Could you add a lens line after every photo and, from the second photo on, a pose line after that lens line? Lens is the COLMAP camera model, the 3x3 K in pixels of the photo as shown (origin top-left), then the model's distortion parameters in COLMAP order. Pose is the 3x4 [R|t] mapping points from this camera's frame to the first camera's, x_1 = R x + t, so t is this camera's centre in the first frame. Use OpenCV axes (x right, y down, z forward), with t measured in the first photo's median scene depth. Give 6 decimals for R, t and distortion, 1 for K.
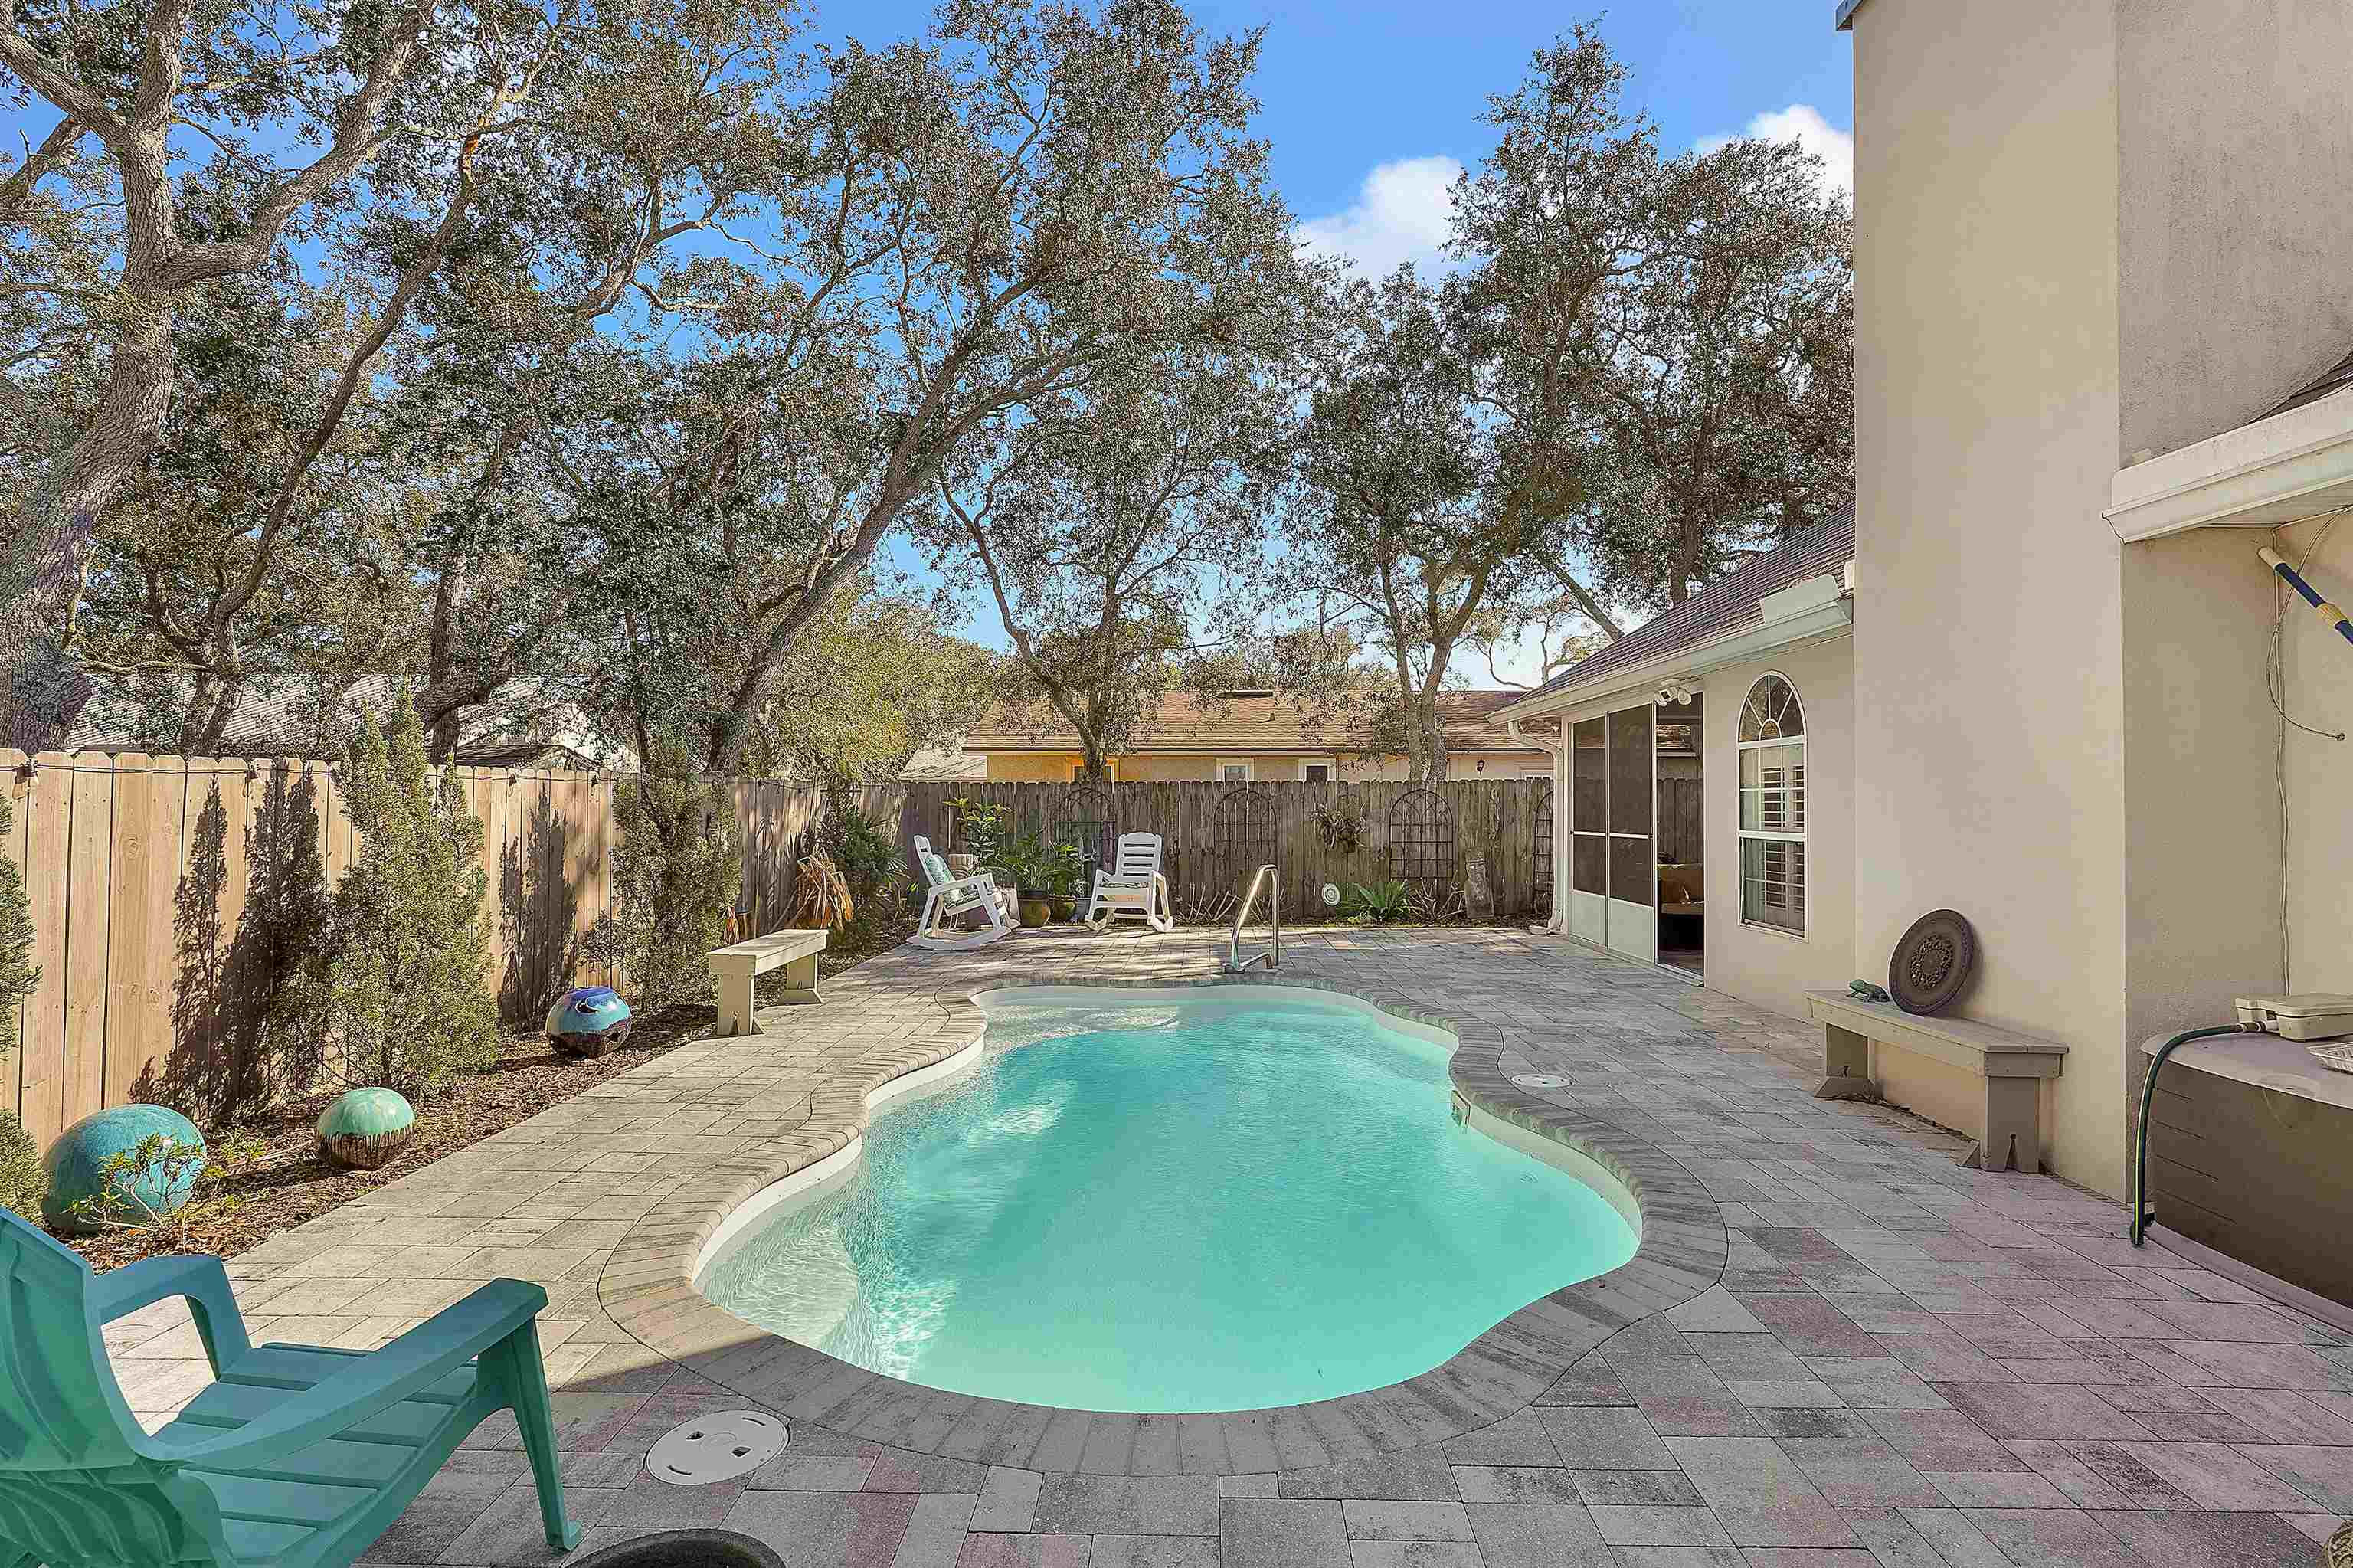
lens RADIAL K [[1141.8, 0, 1177.9], [0, 1141.8, 789.4], [0, 0, 1]] dist [-0.009080, 0.006984]
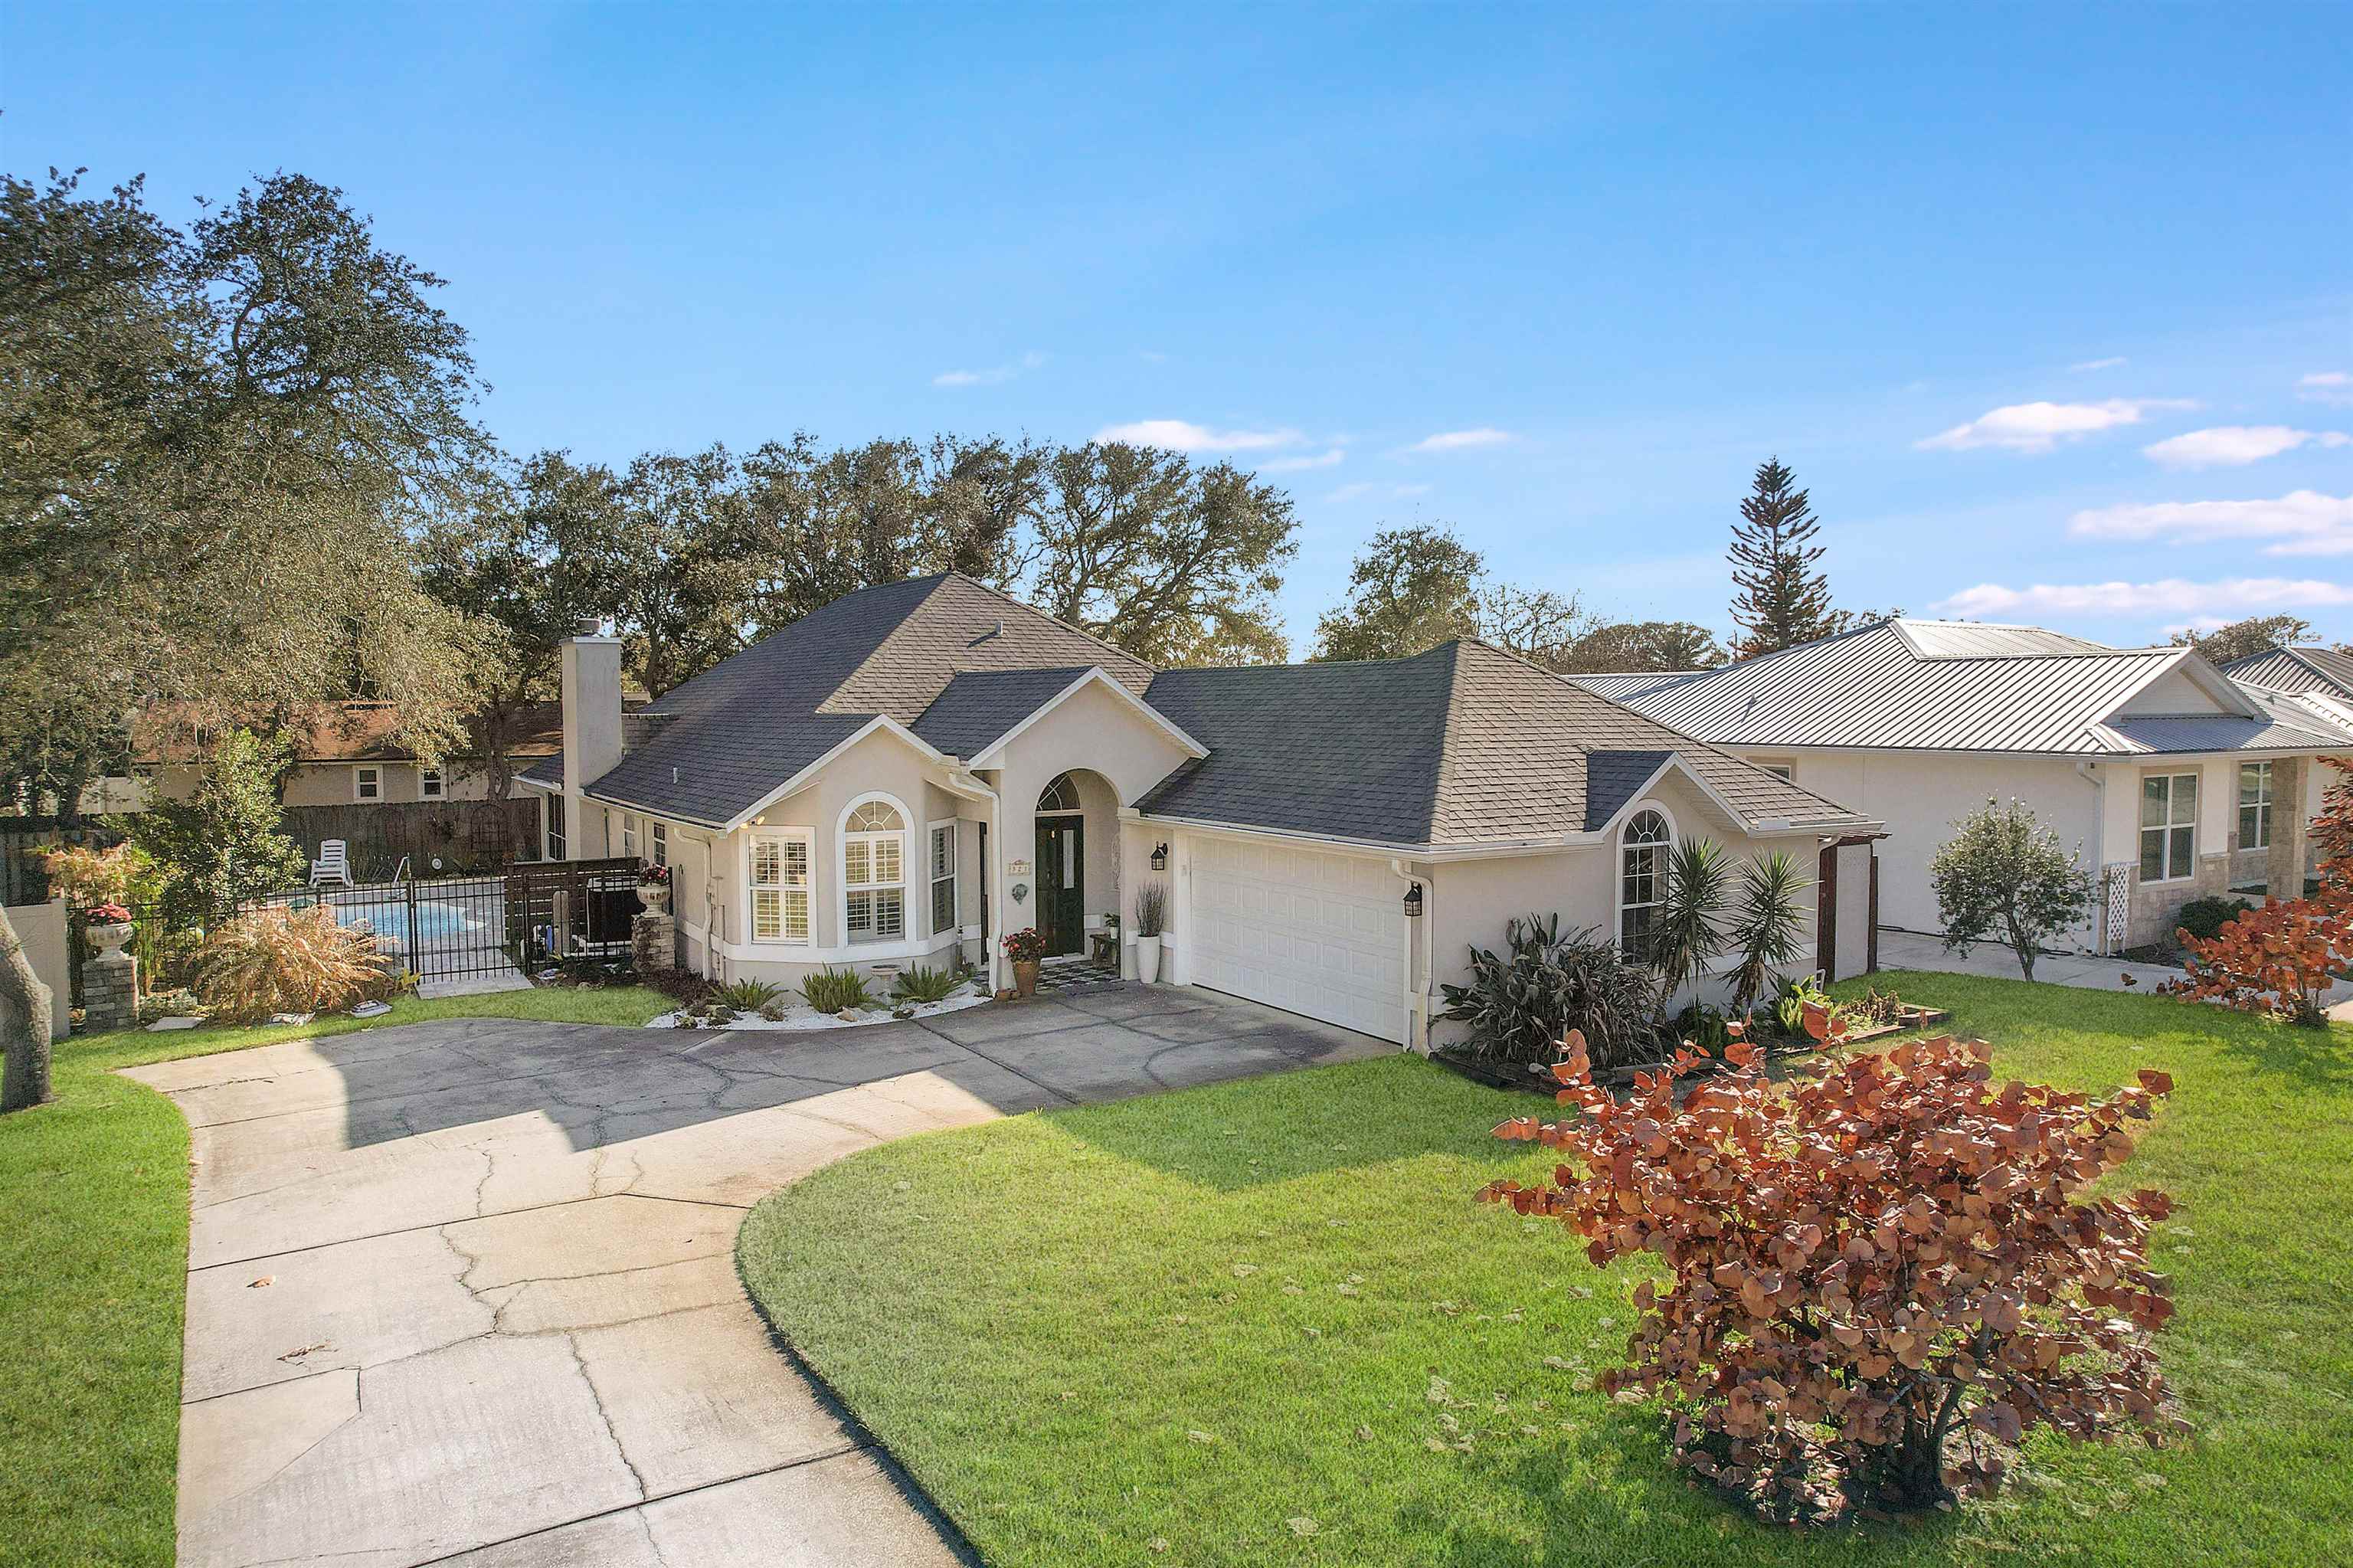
lens RADIAL K [[1535.0, 0, 1176.5], [0, 1535.0, 784.0], [0, 0, 1]] dist [-0.059941, -0.001522]
pose [[0.843023, -0.035302, 0.536719, -0.164923], [0.003172, 0.998153, 0.060668, -0.177520], [-0.537869, -0.049442, 0.841577, -1.666932]]
